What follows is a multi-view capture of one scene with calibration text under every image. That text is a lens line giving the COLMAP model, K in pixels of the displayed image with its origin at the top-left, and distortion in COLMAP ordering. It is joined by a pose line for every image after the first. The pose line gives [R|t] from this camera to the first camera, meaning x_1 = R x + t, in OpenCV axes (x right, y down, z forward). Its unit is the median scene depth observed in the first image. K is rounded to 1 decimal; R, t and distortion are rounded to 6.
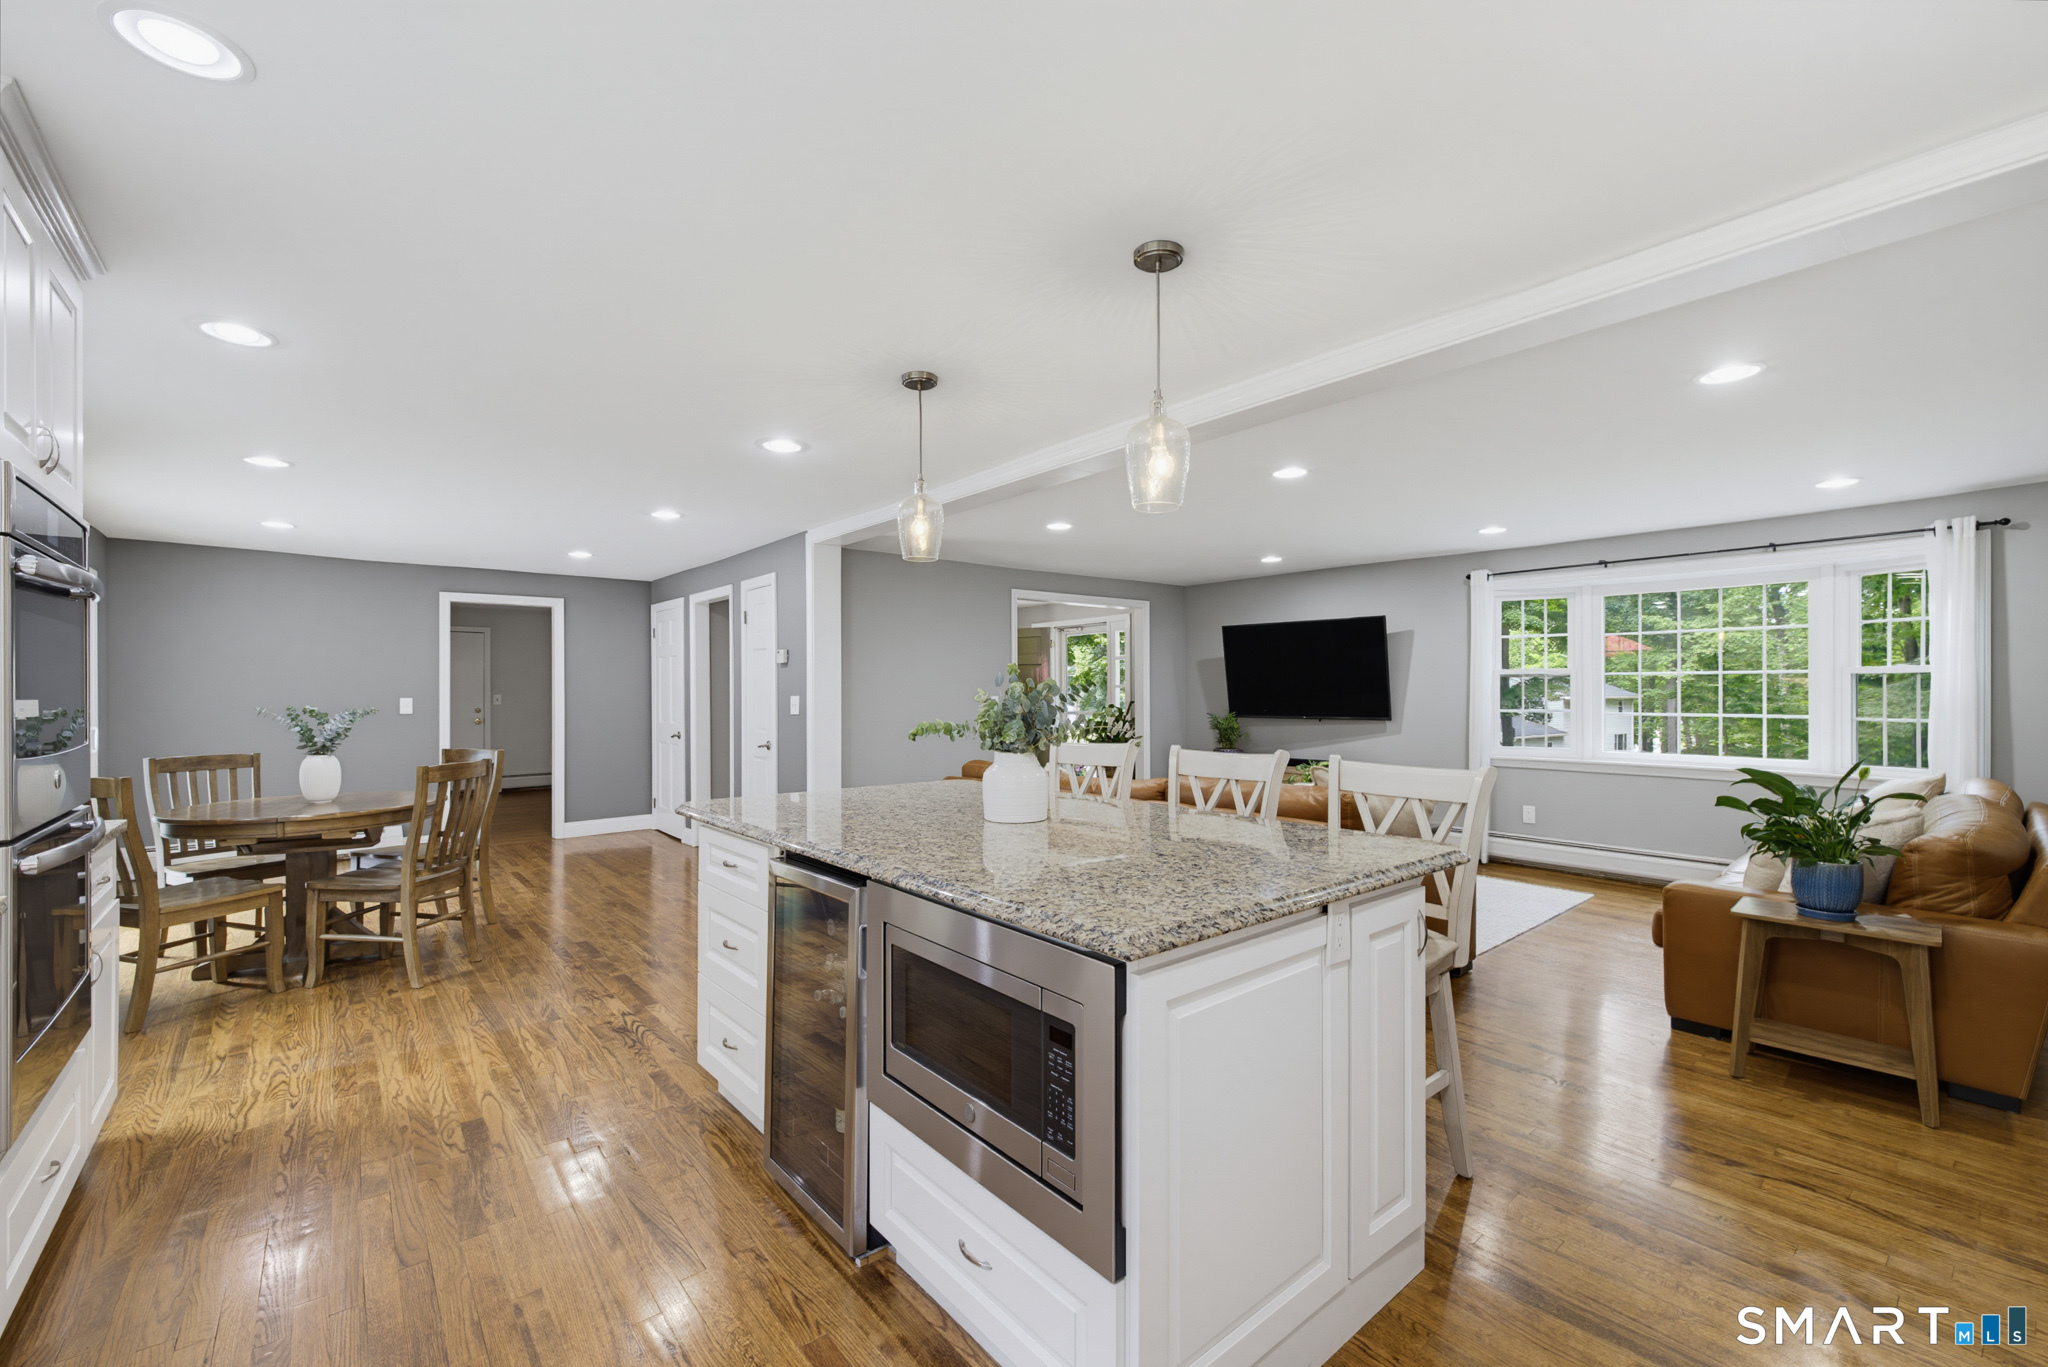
lens RADIAL K [[859.8, 0, 1039.3], [0, 859.8, 687.7], [0, 0, 1]] dist [0.004305, 0.000356]
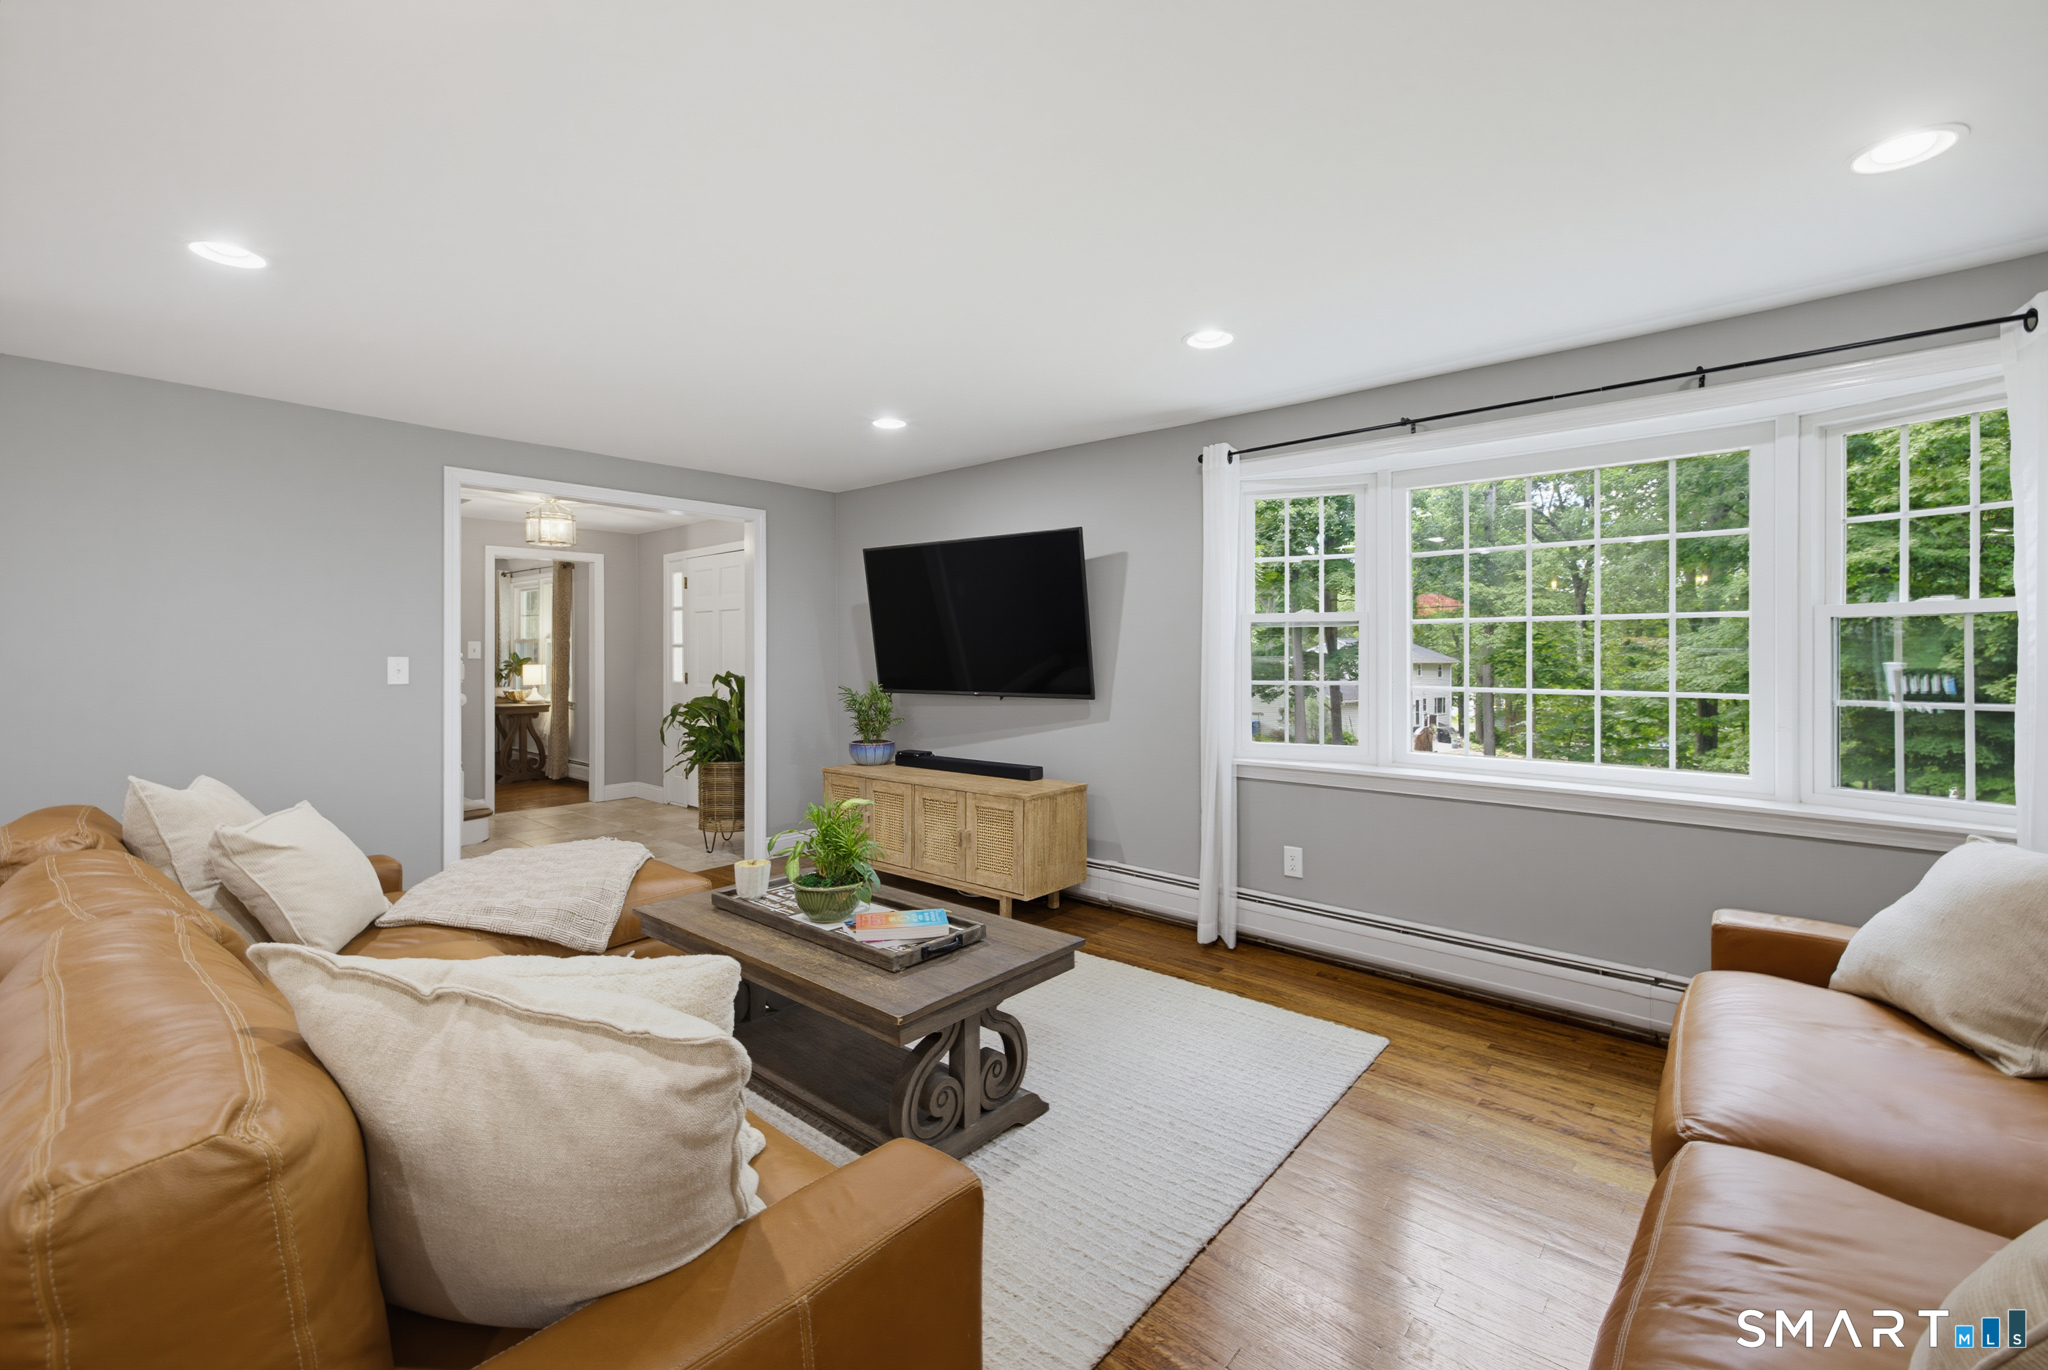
lens RADIAL K [[859.8, 0, 1026.7], [0, 859.8, 652.0], [0, 0, 1]] dist [0.004305, 0.000356]
pose [[0.989532, 0.000977, 0.144309, 0.291004], [-0.001162, 0.999999, 0.001193, 0.004000], [-0.144308, -0.001348, 0.989532, 0.426554]]
